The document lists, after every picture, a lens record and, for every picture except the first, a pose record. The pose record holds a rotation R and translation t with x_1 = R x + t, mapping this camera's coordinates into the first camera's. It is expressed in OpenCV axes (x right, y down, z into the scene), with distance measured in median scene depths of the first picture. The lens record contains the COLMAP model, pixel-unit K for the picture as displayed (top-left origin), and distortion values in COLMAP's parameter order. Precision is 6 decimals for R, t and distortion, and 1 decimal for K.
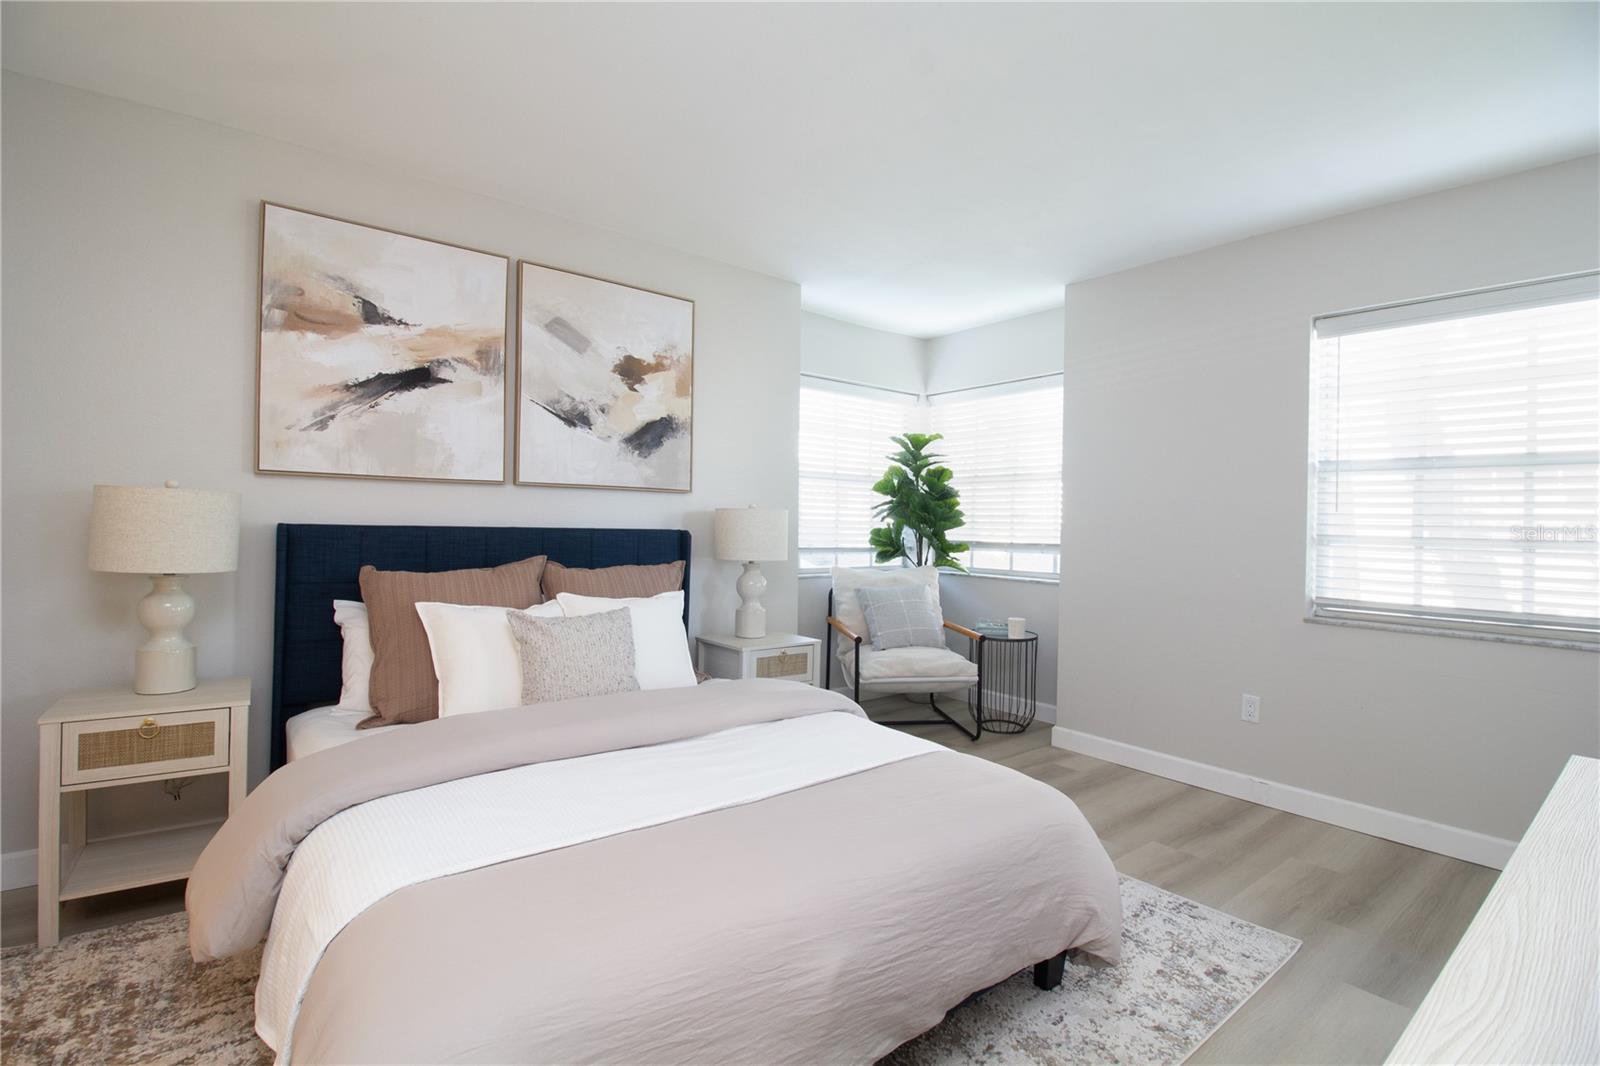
lens RADIAL K [[742.2, 0, 797.5], [0, 742.2, 520.8], [0, 0, 1]] dist [0.009902, -0.018909]
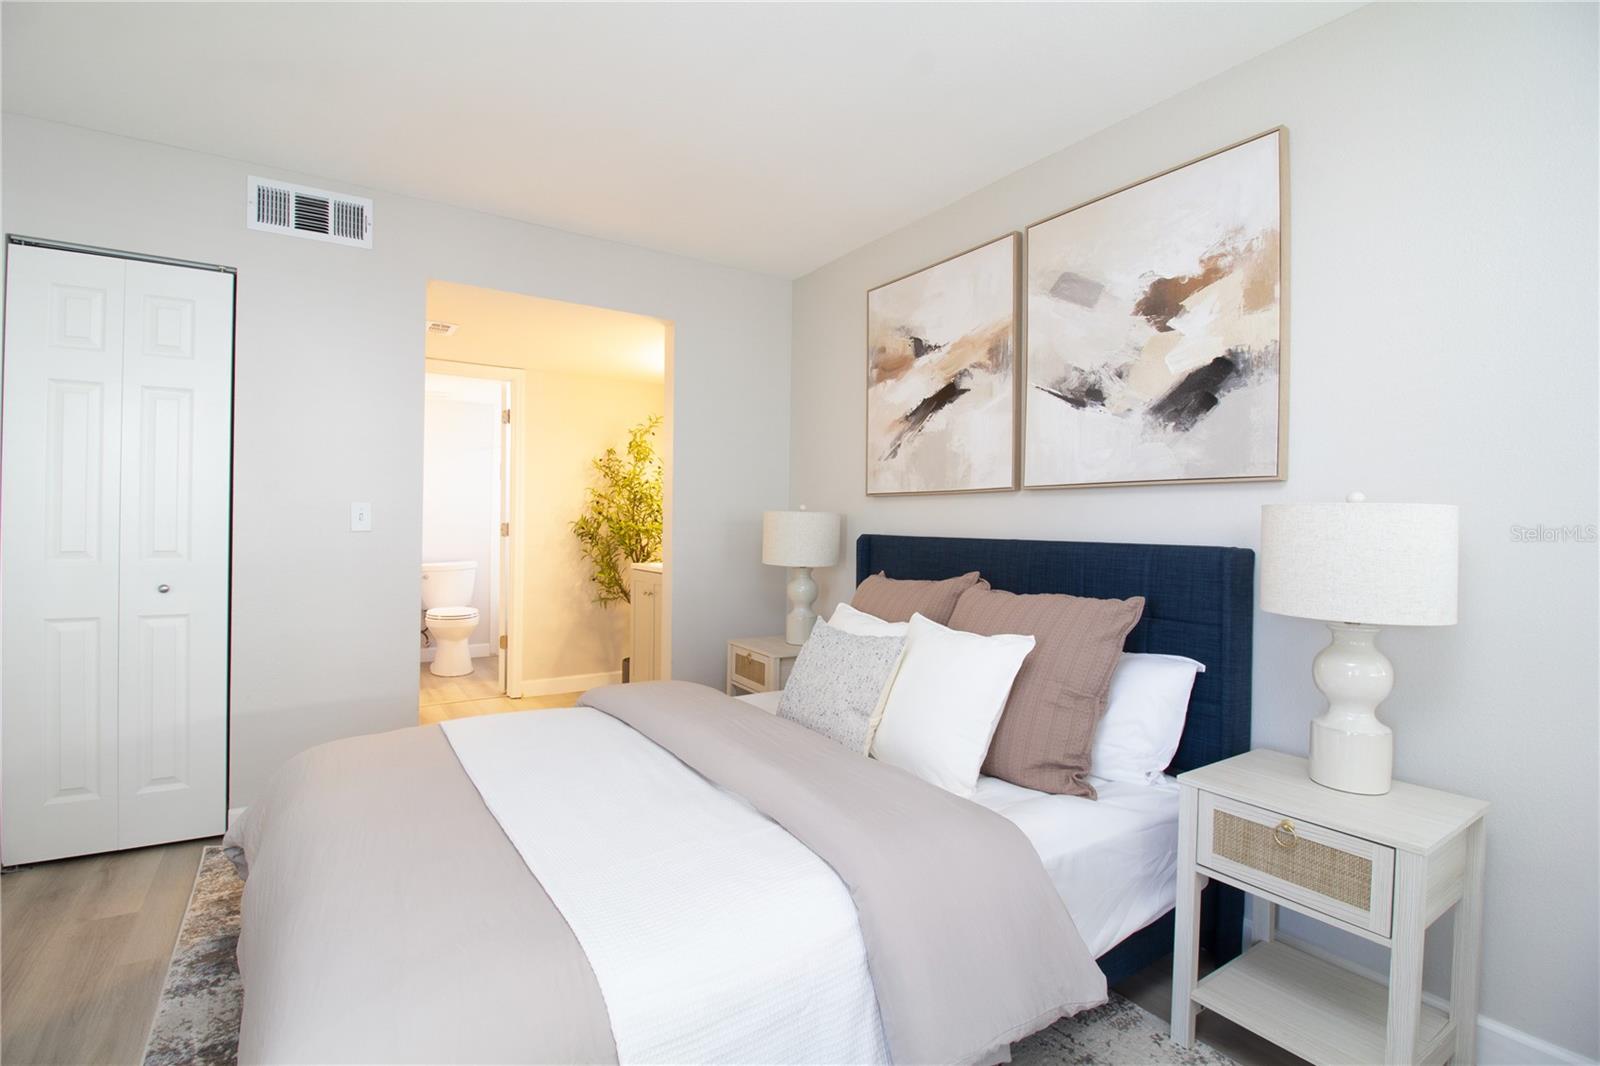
lens RADIAL K [[742.2, 0, 797.5], [0, 742.2, 520.8], [0, 0, 1]] dist [0.009902, -0.018909]
pose [[-0.087793, -0.027088, -0.995770, 0.492056], [-0.013752, 0.999568, -0.025979, 0.012464], [0.996044, 0.011413, -0.088128, 0.814949]]
